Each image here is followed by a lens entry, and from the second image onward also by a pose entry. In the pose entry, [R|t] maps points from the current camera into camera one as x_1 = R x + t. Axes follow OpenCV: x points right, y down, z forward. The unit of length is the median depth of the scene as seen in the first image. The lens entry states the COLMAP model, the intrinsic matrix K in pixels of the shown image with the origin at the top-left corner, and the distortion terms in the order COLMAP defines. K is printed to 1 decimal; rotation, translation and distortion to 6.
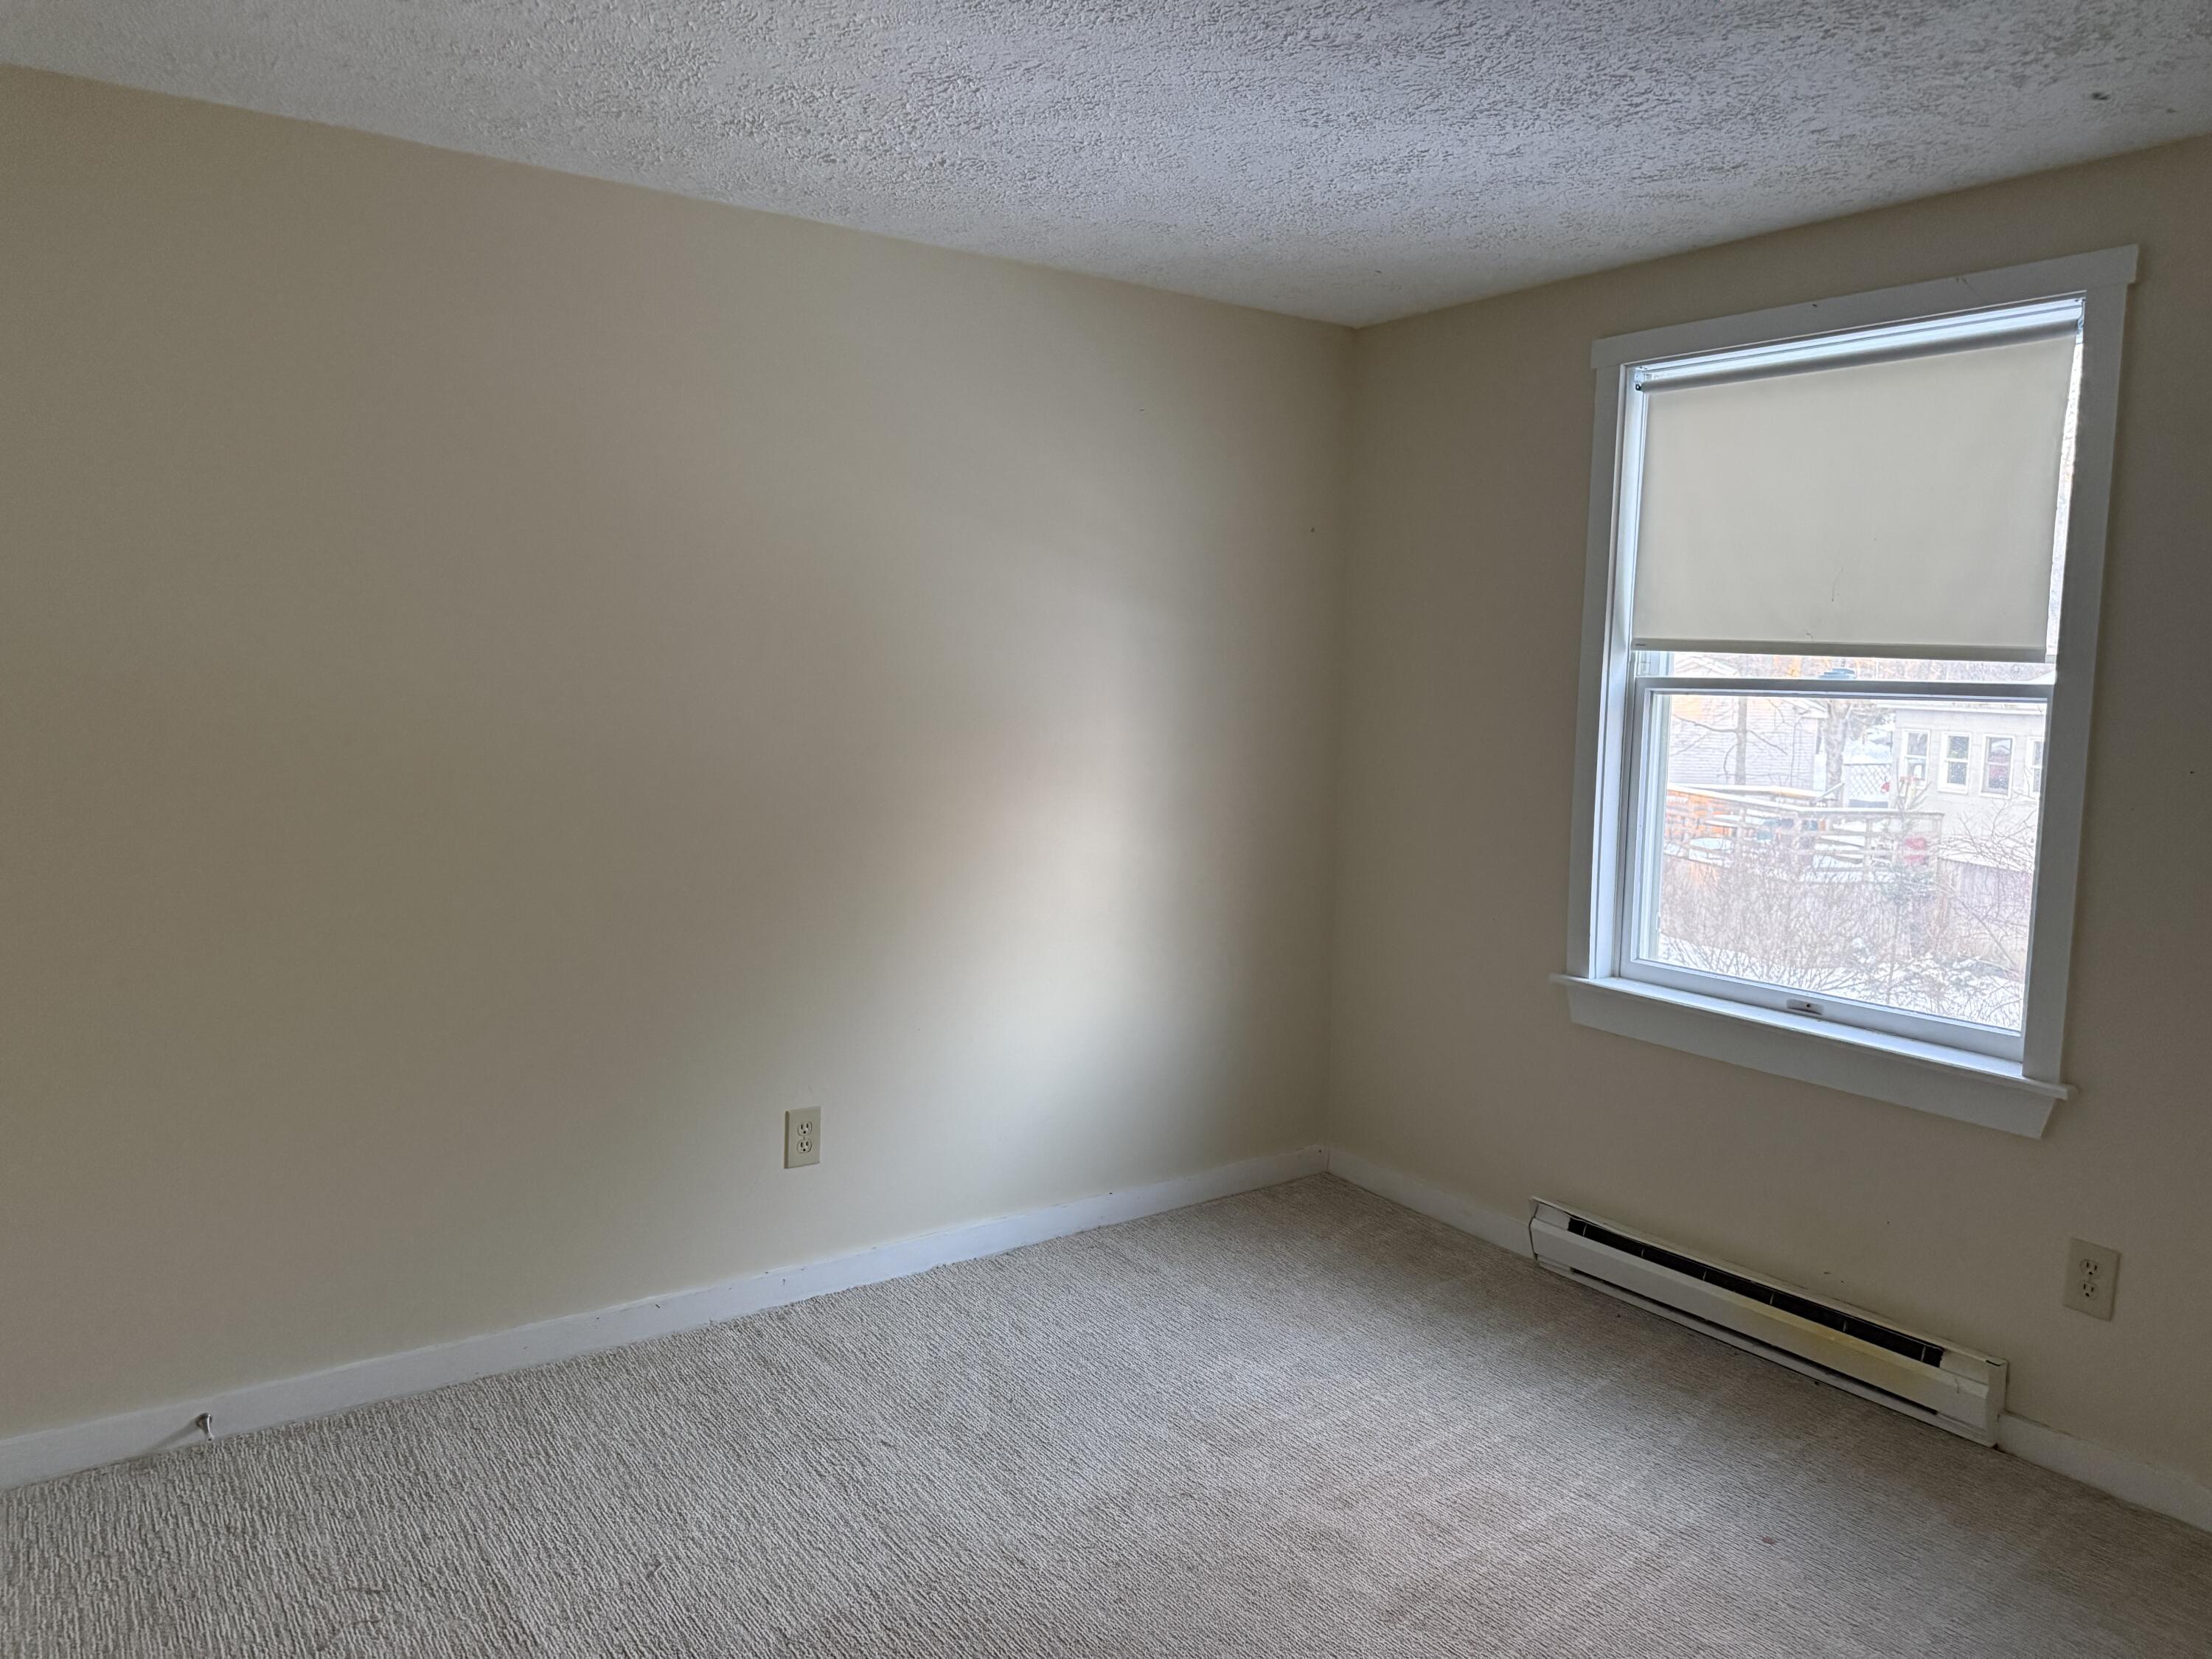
lens RADIAL K [[1563.0, 0, 1106.0], [0, 1563.0, 829.5], [0, 0, 1]] dist [0.027468, -0.032645]
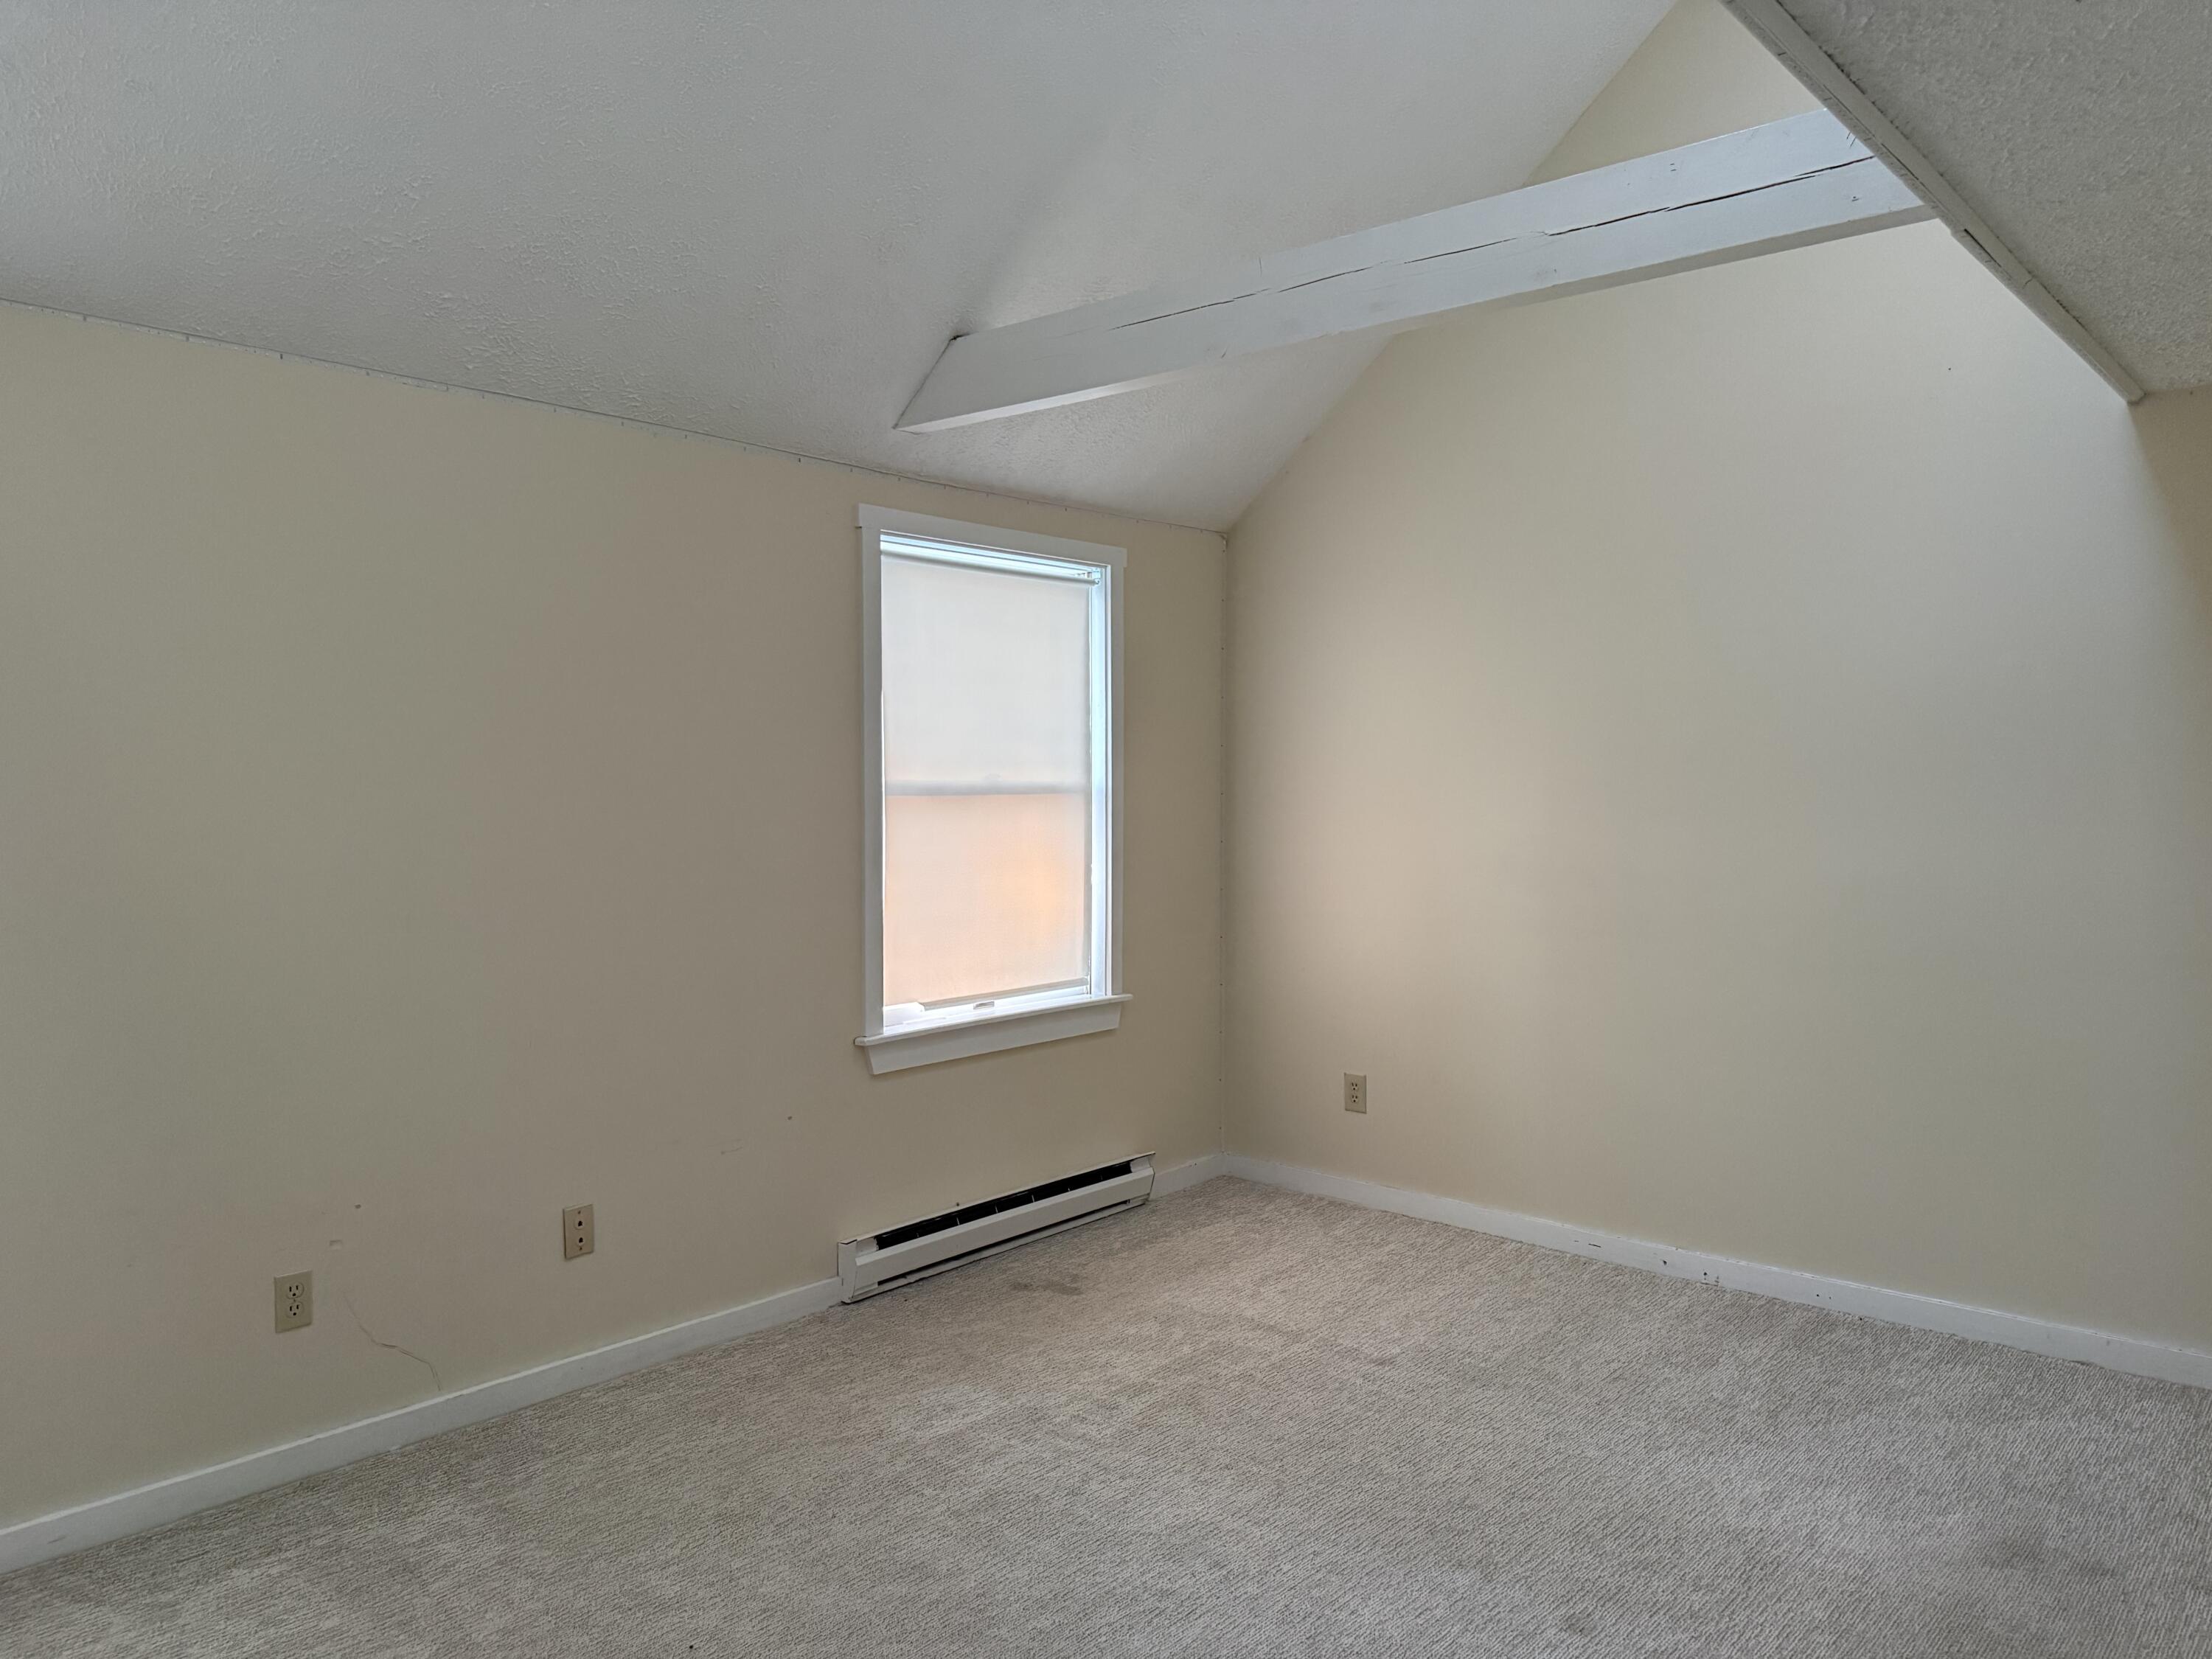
lens RADIAL K [[1563.0, 0, 1106.0], [0, 1563.0, 829.5], [0, 0, 1]] dist [0.027468, -0.032645]
pose [[-0.226936, -0.062110, 0.971927, -0.885268], [0.096398, 0.991631, 0.085877, -0.145012], [-0.969127, 0.113180, -0.219050, 1.080048]]
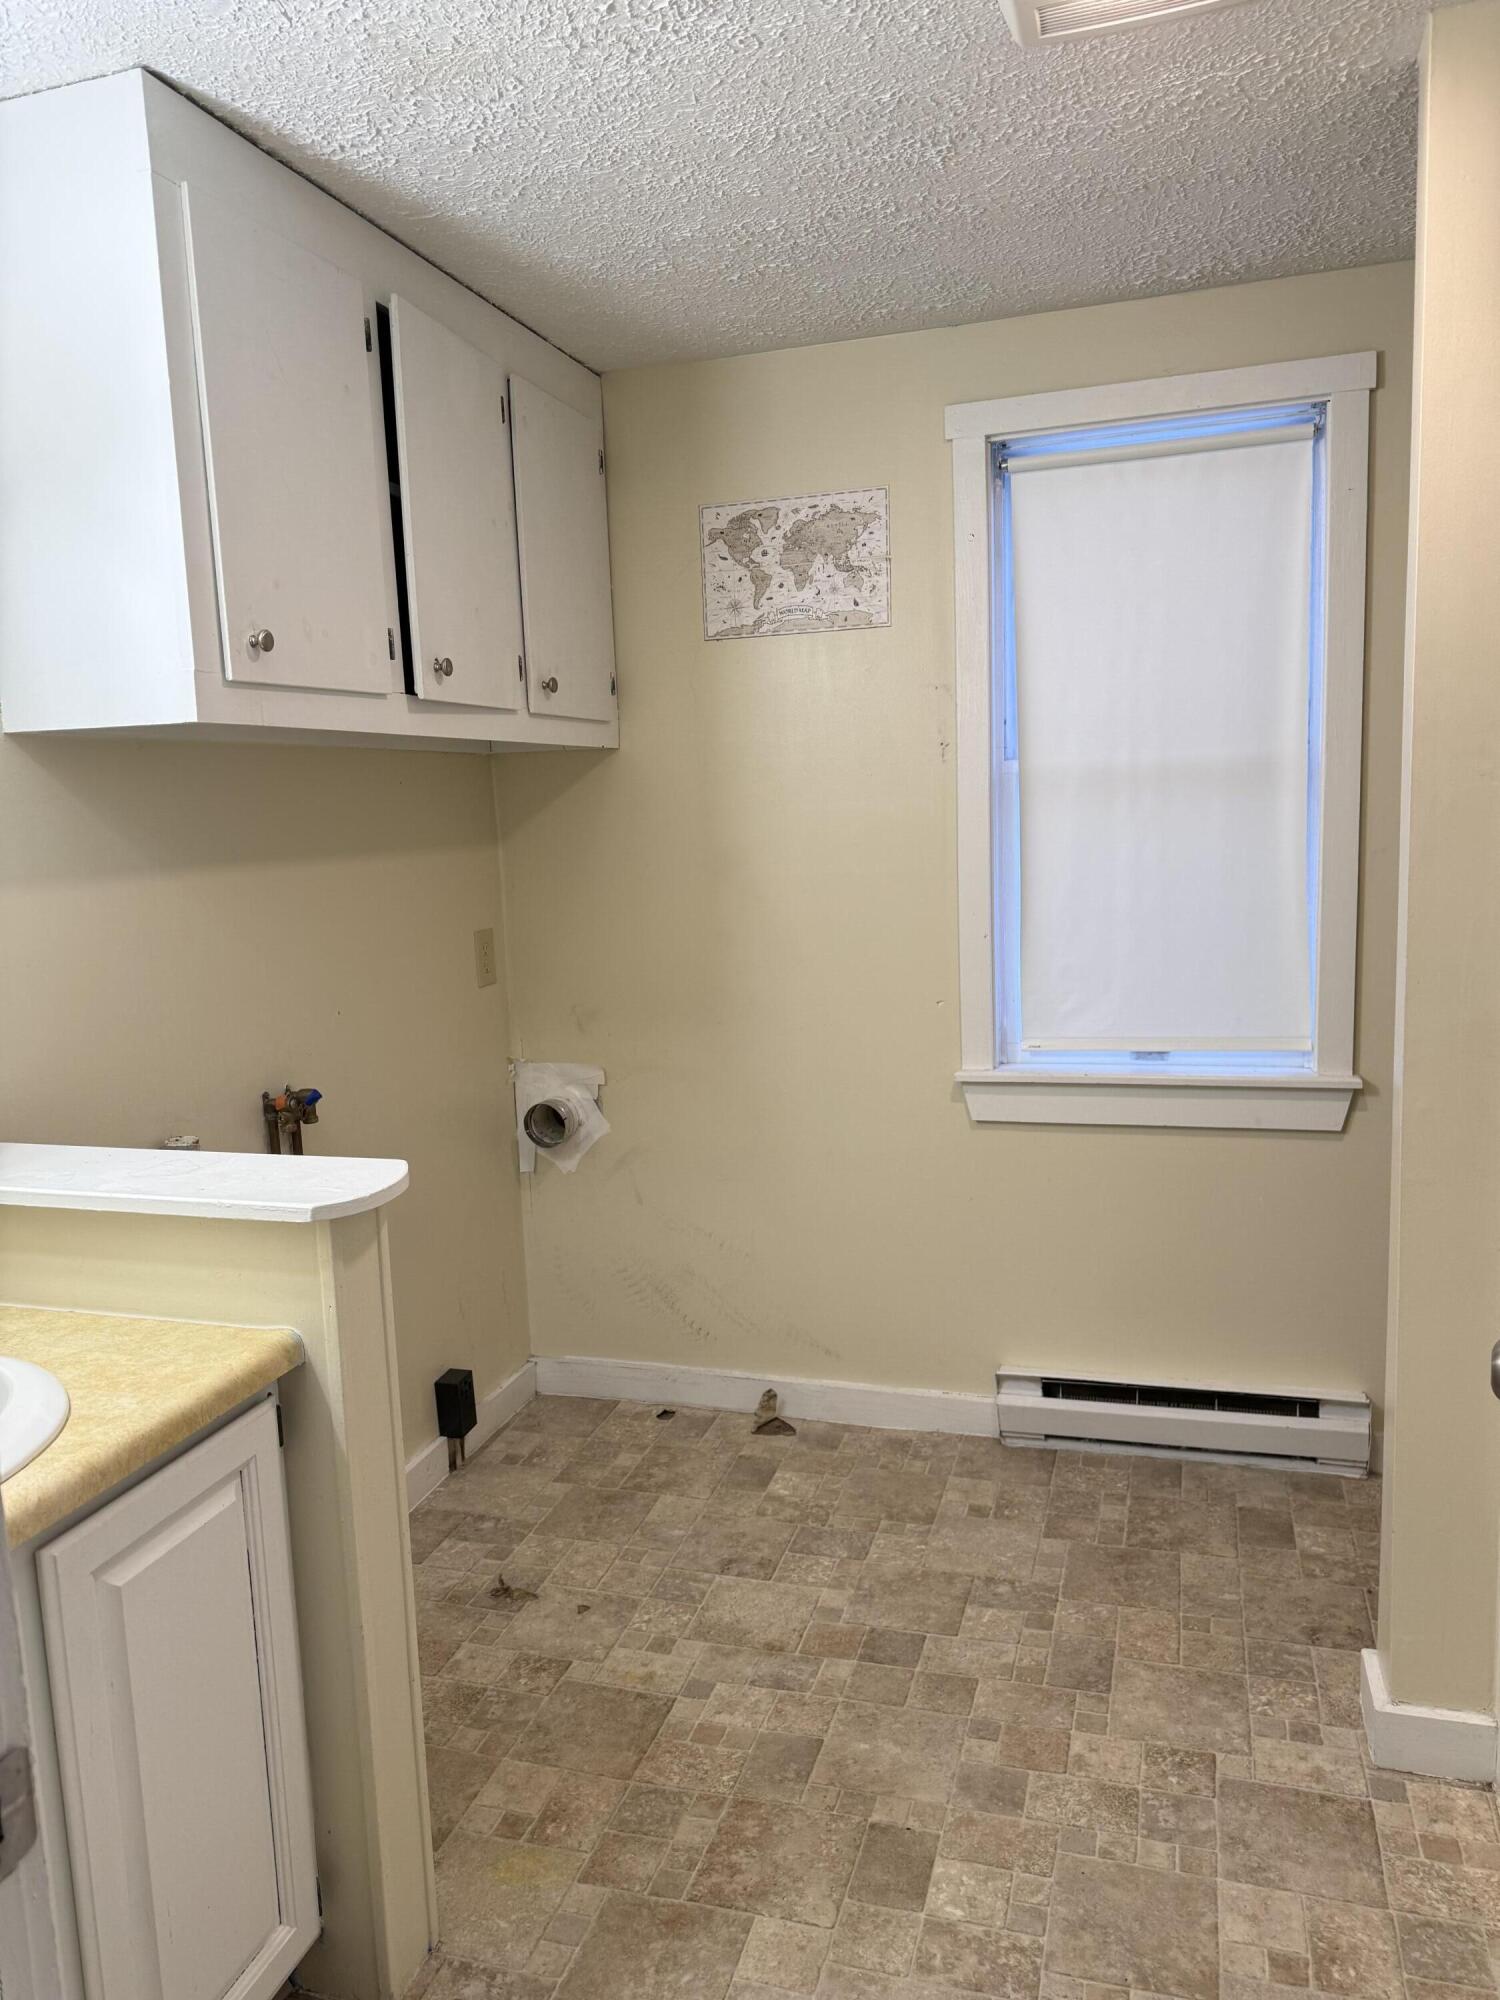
lens RADIAL K [[1413.2, 0, 750.0], [0, 1413.2, 1000.0], [0, 0, 1]] dist [0.027468, -0.032645]
pose [[0.792289, -0.137175, 0.594526, -0.305460], [0.120787, 0.990378, 0.067545, -0.049322], [-0.598070, 0.018296, 0.801235, 0.449076]]
